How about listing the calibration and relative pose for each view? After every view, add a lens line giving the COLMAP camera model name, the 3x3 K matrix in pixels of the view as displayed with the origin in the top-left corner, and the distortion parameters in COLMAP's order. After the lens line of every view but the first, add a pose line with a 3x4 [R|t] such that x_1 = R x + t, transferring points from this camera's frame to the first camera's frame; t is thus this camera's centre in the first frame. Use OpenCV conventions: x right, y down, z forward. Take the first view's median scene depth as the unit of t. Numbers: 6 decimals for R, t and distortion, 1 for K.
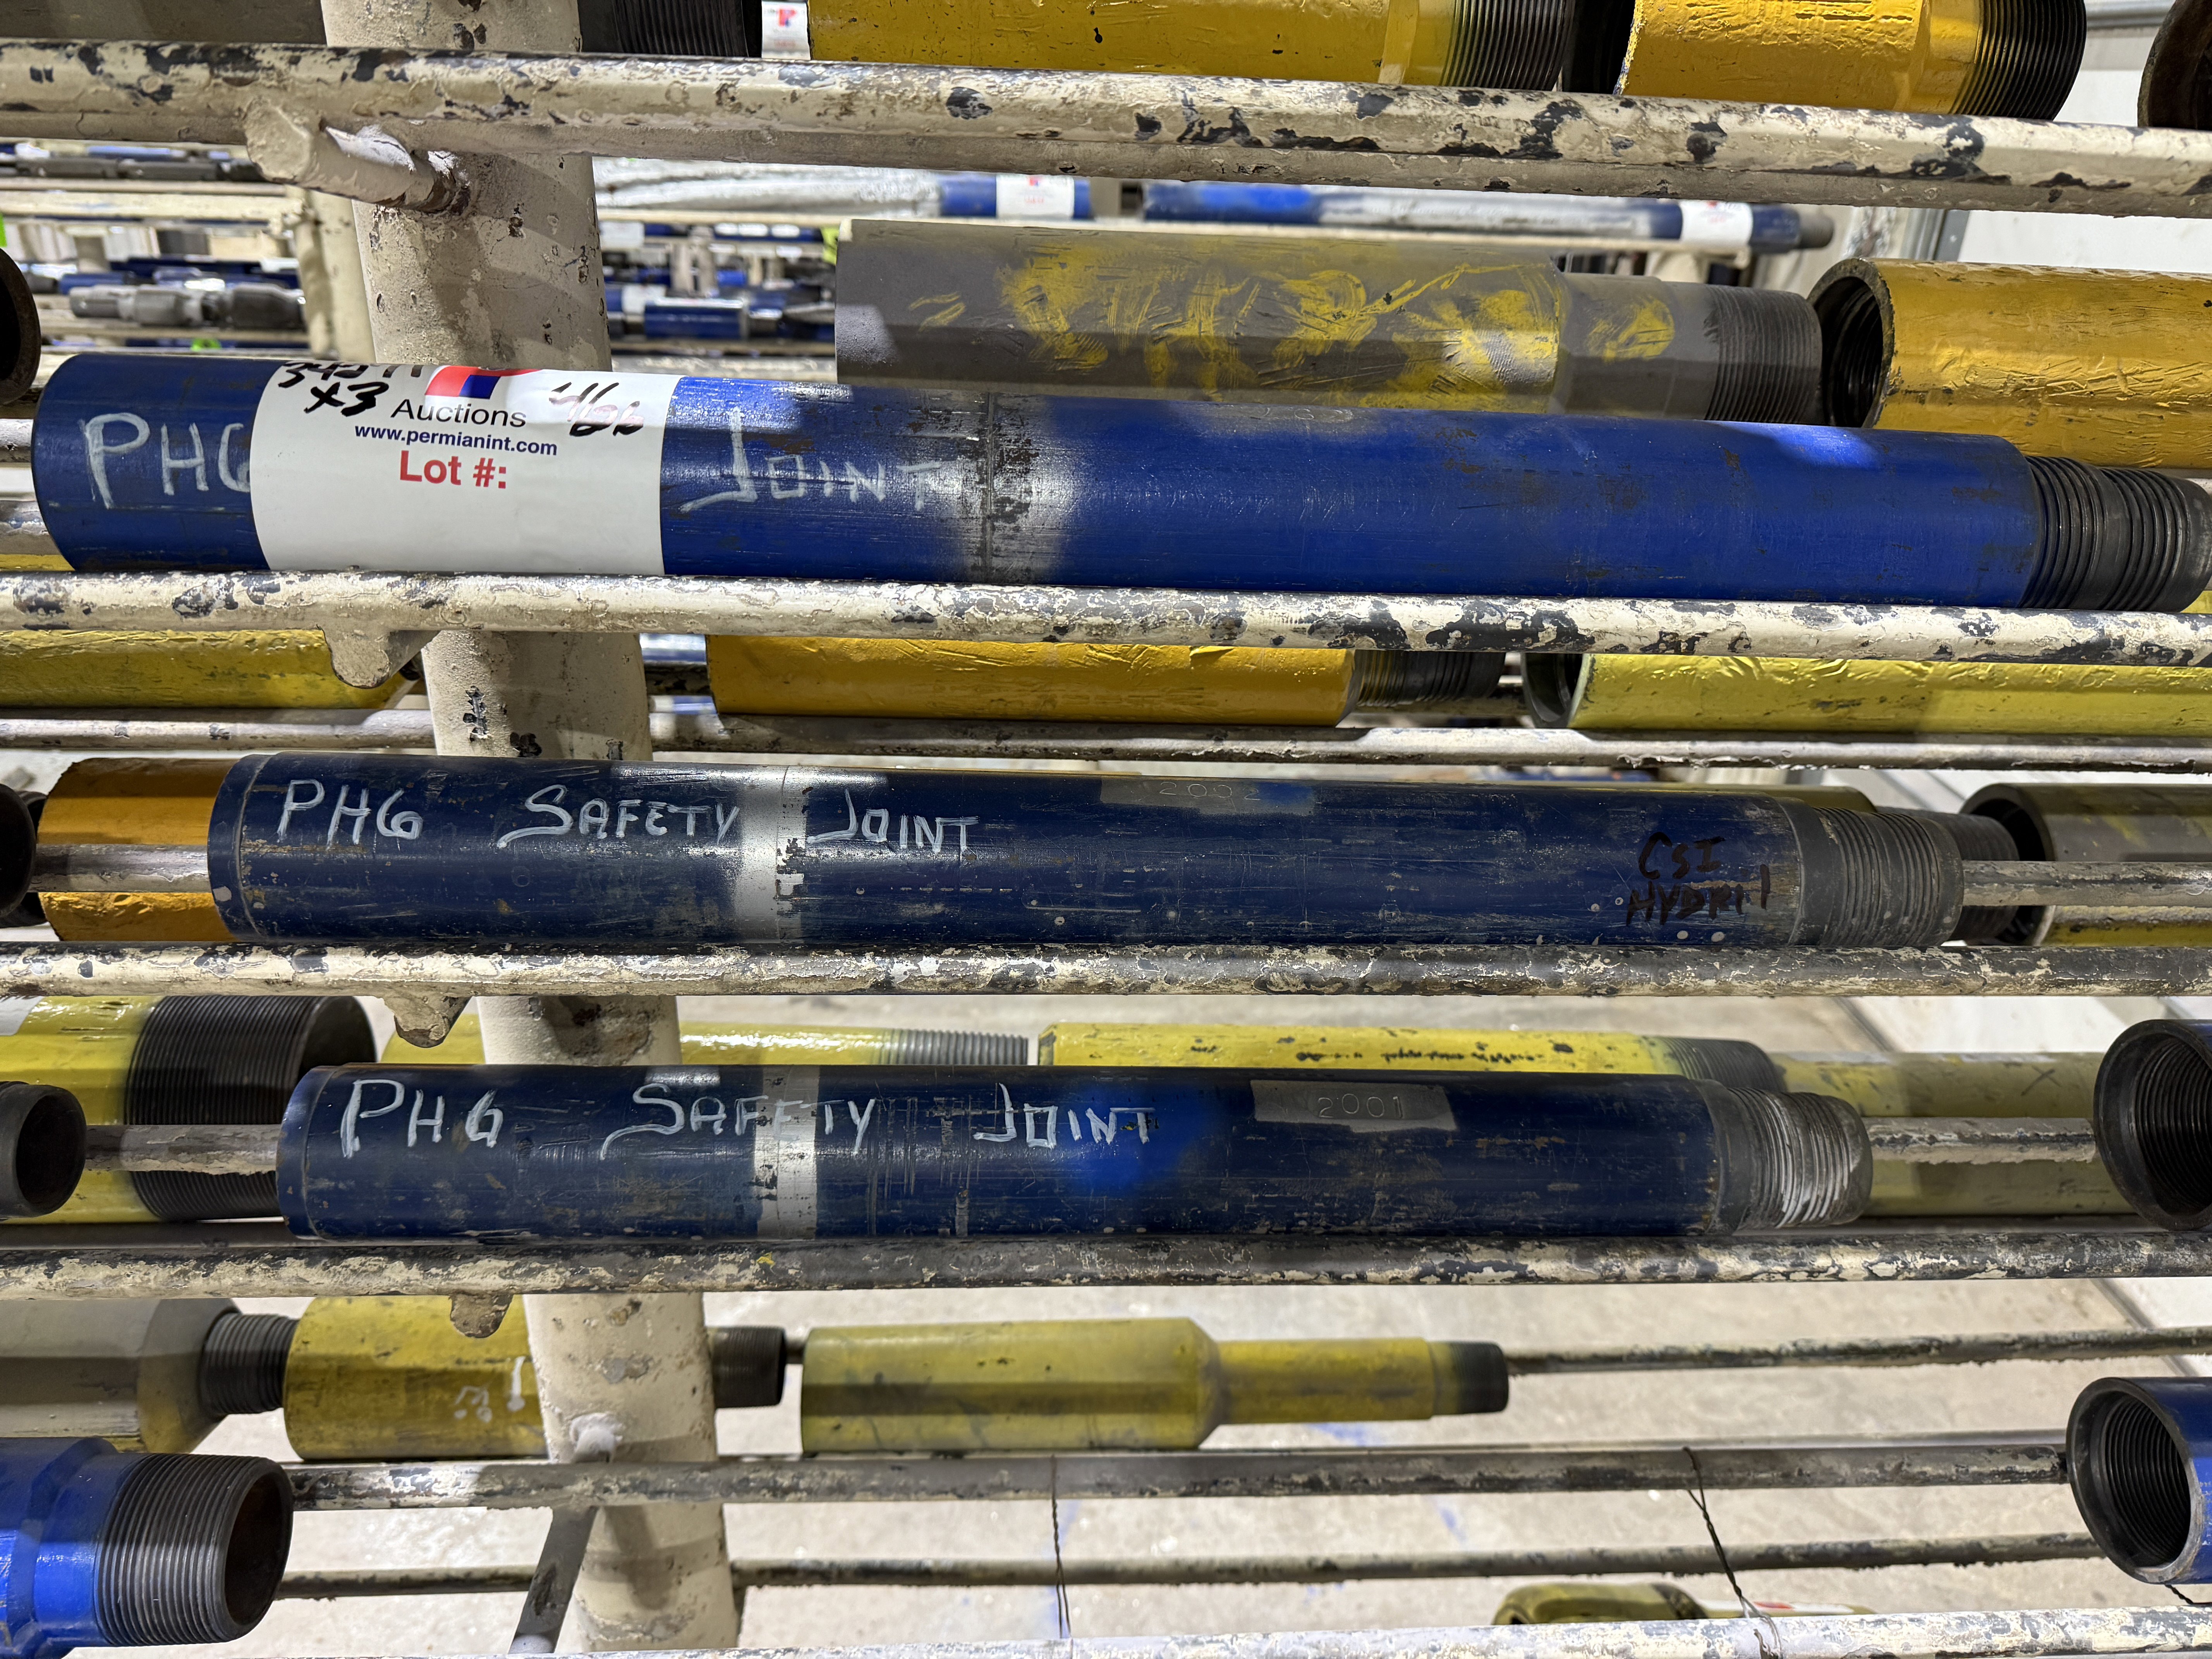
lens RADIAL K [[1573.8, 0, 1106.0], [0, 1573.8, 829.5], [0, 0, 1]] dist [0.011068, -0.022018]
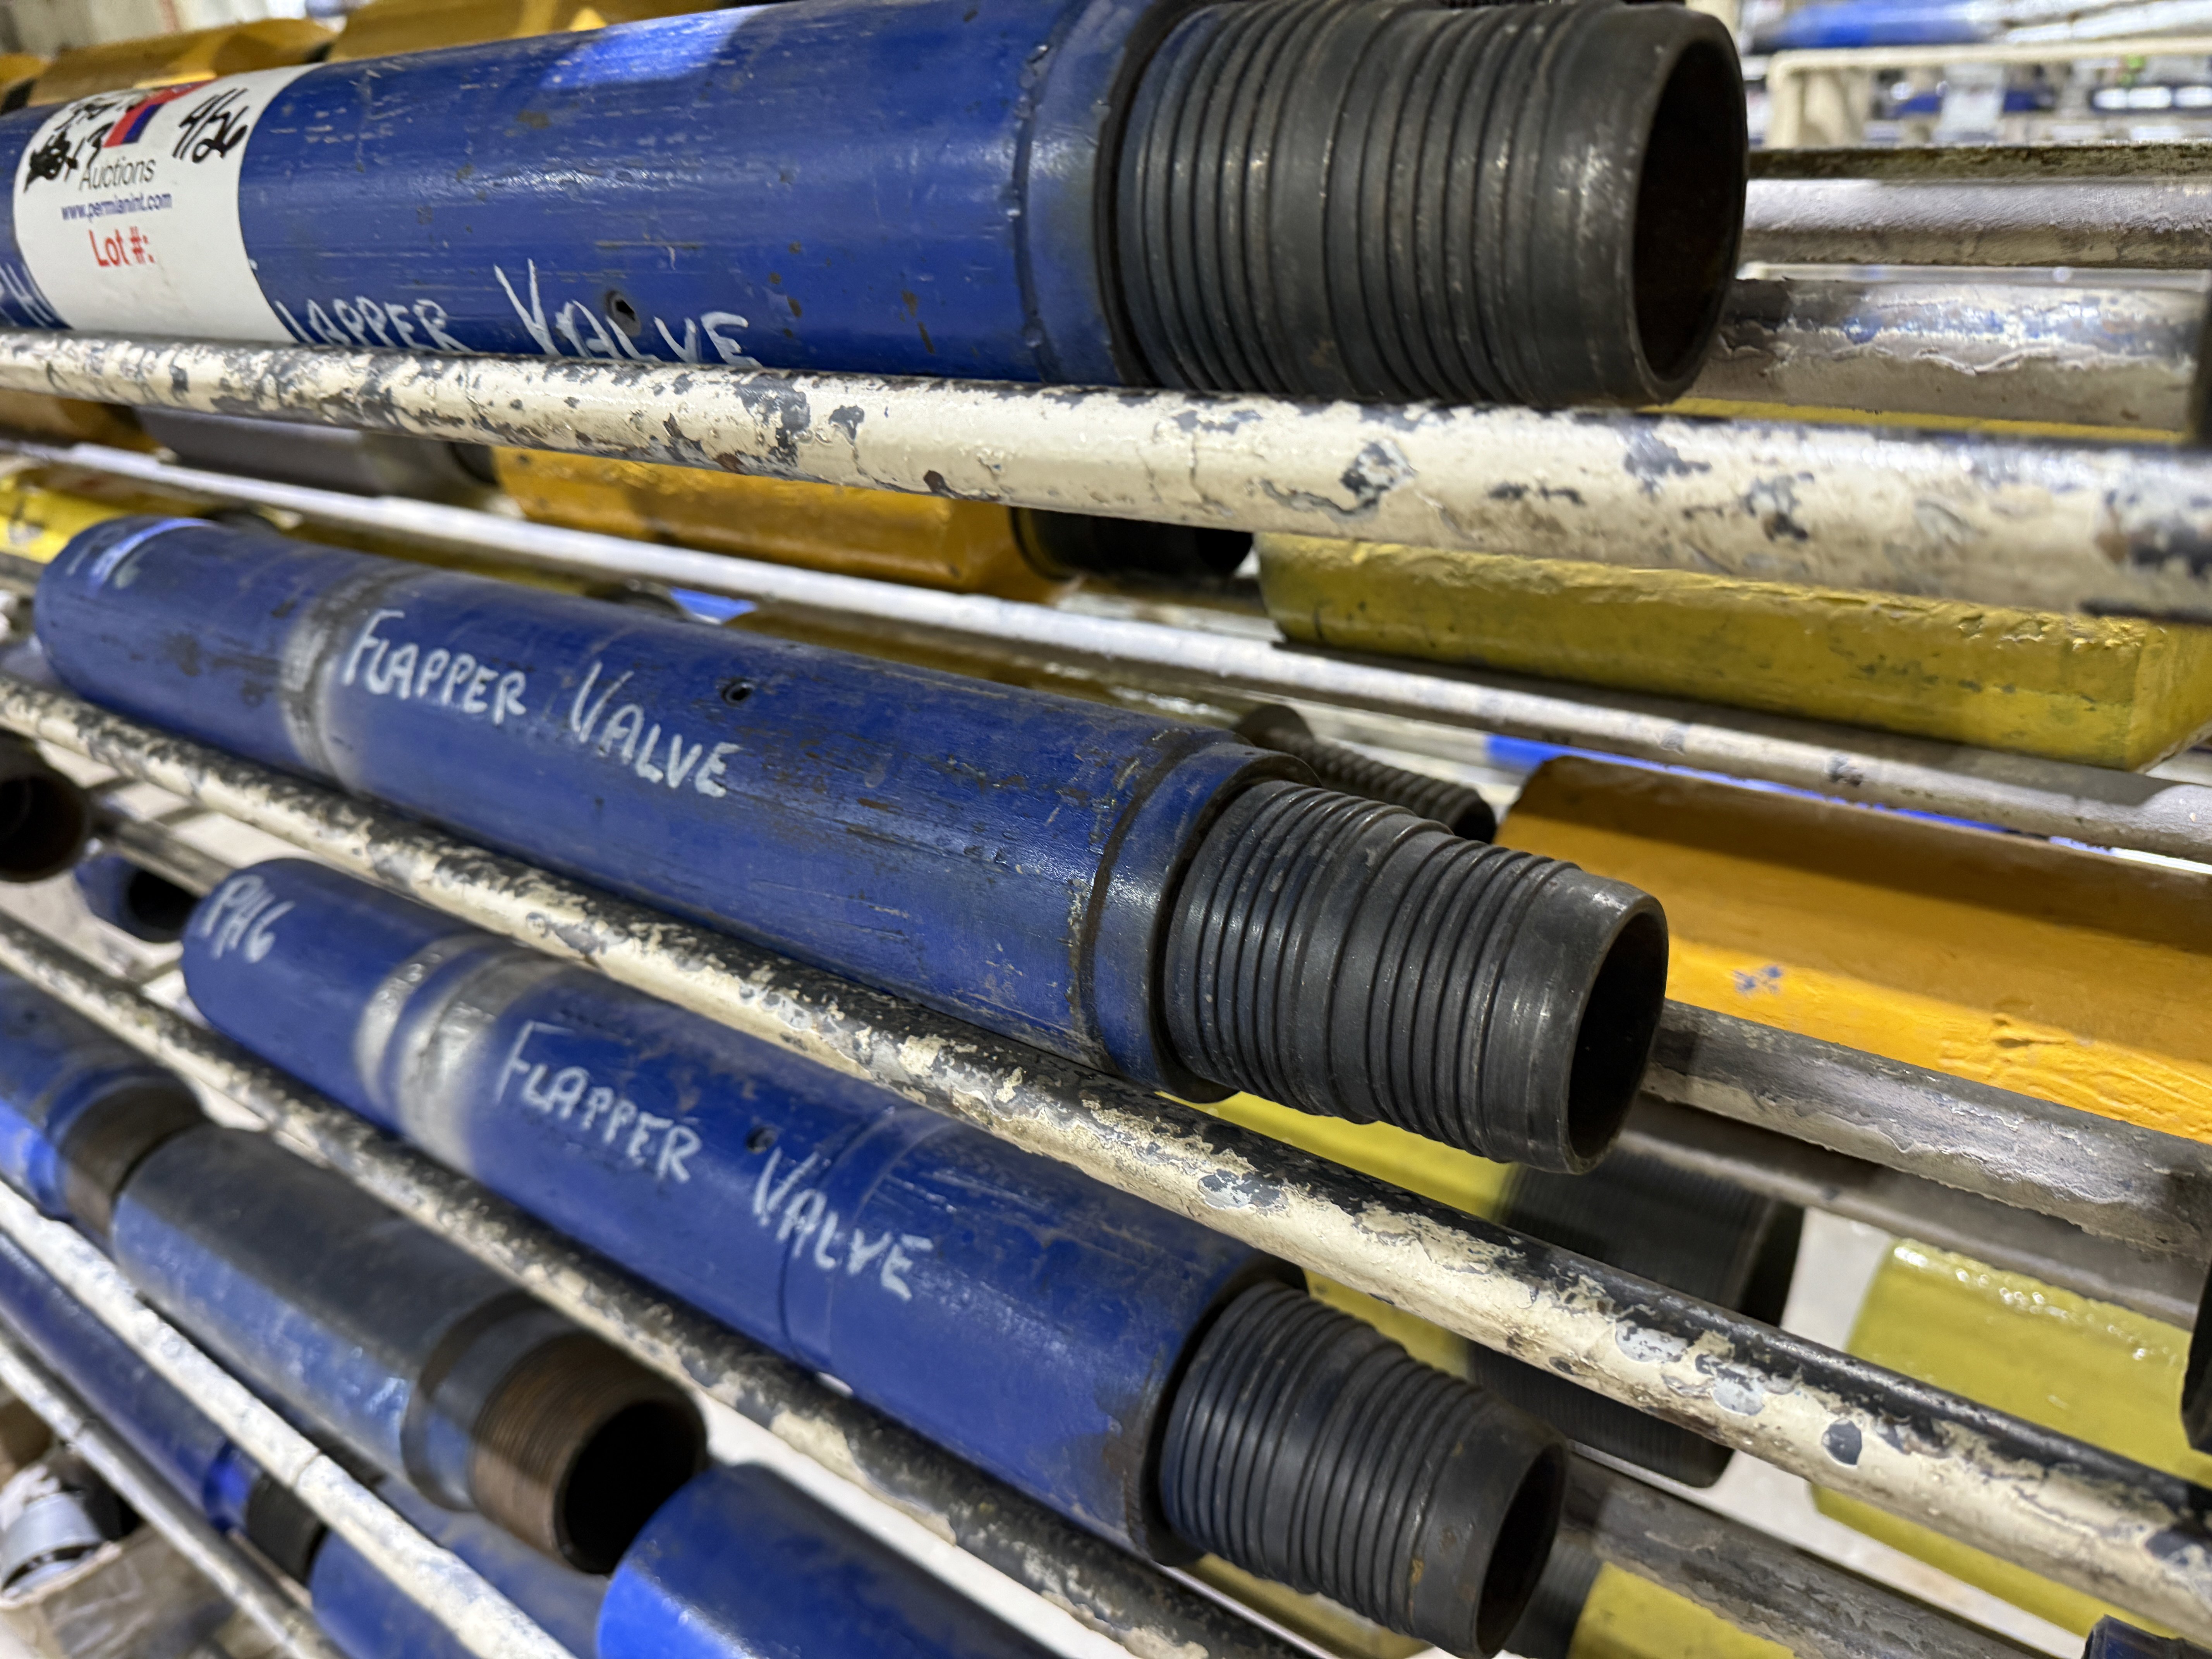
lens RADIAL K [[1573.8, 0, 1106.0], [0, 1573.8, 829.5], [0, 0, 1]] dist [0.011068, -0.022018]
pose [[0.763331, 0.209180, -0.611203, -0.420938], [-0.182199, 0.977426, 0.106968, -0.053743], [0.619781, 0.029709, 0.784212, 0.408165]]
